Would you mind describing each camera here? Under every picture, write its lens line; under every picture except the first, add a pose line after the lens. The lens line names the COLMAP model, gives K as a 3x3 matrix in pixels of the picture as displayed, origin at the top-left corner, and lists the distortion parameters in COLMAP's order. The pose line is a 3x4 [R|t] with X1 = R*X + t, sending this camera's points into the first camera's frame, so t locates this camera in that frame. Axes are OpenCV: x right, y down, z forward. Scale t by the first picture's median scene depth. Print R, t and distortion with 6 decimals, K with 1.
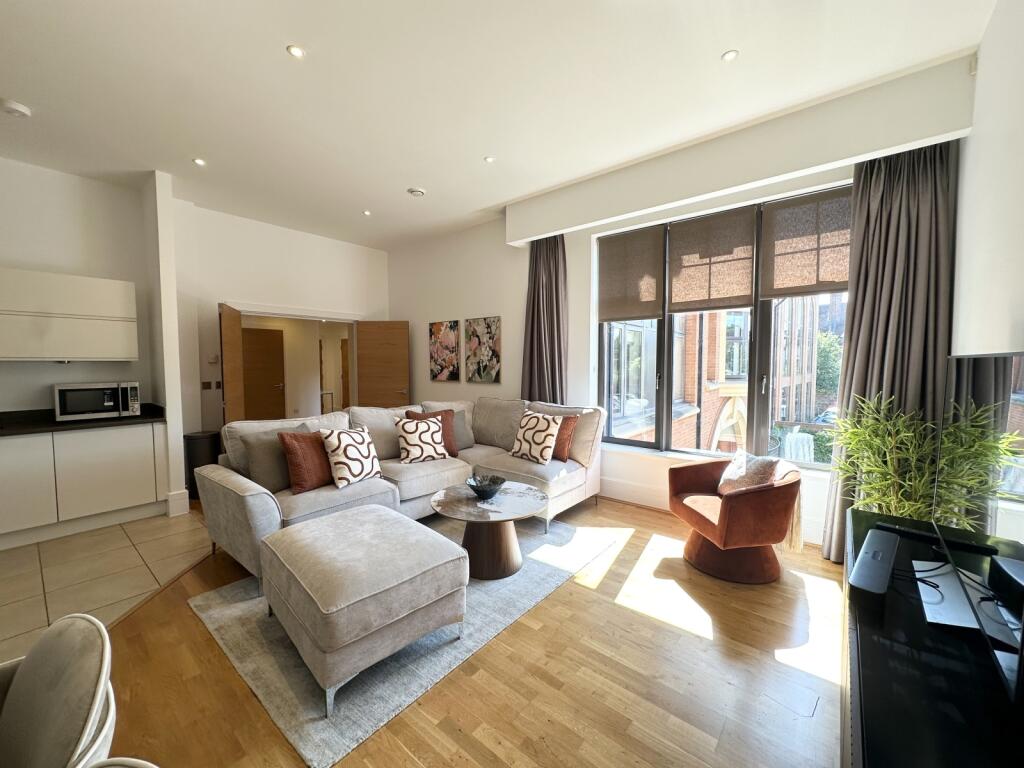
lens RADIAL K [[406.8, 0, 512.0], [0, 406.8, 384.0], [0, 0, 1]] dist [0.000488, 0.000062]
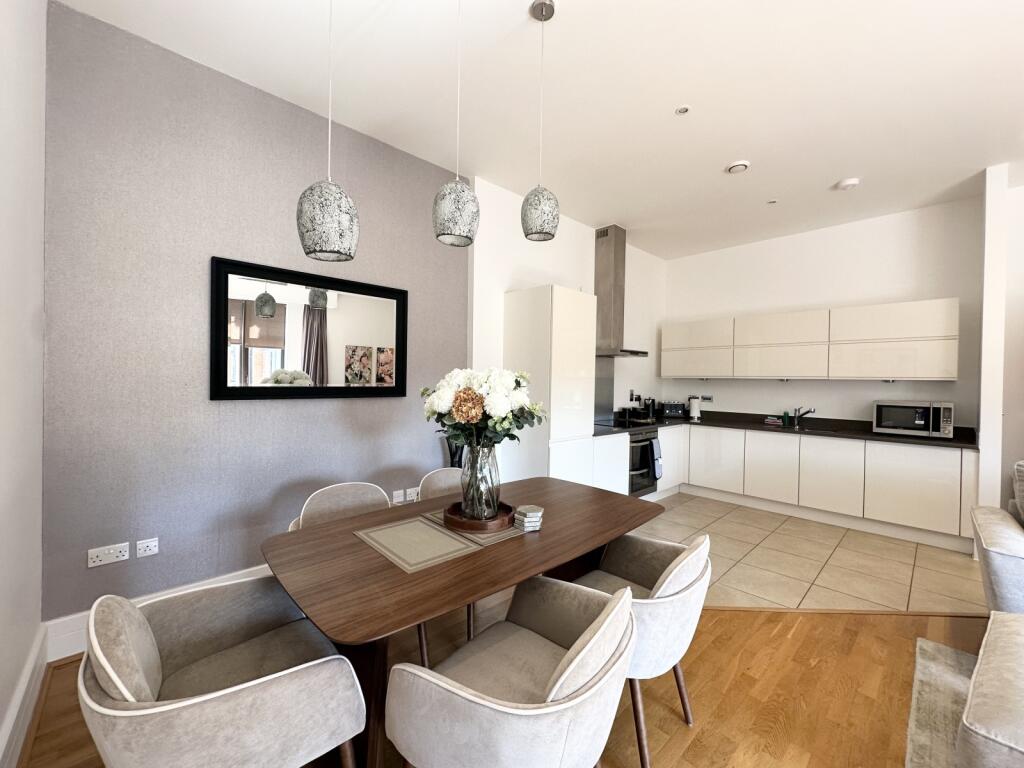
lens RADIAL K [[406.8, 0, 512.0], [0, 406.8, 384.0], [0, 0, 1]] dist [0.000488, 0.000062]
pose [[-0.129173, 0.010277, -0.991569, 0.151352], [-0.068771, 0.997446, 0.019296, 0.003702], [0.989234, 0.070683, -0.128137, 0.114247]]
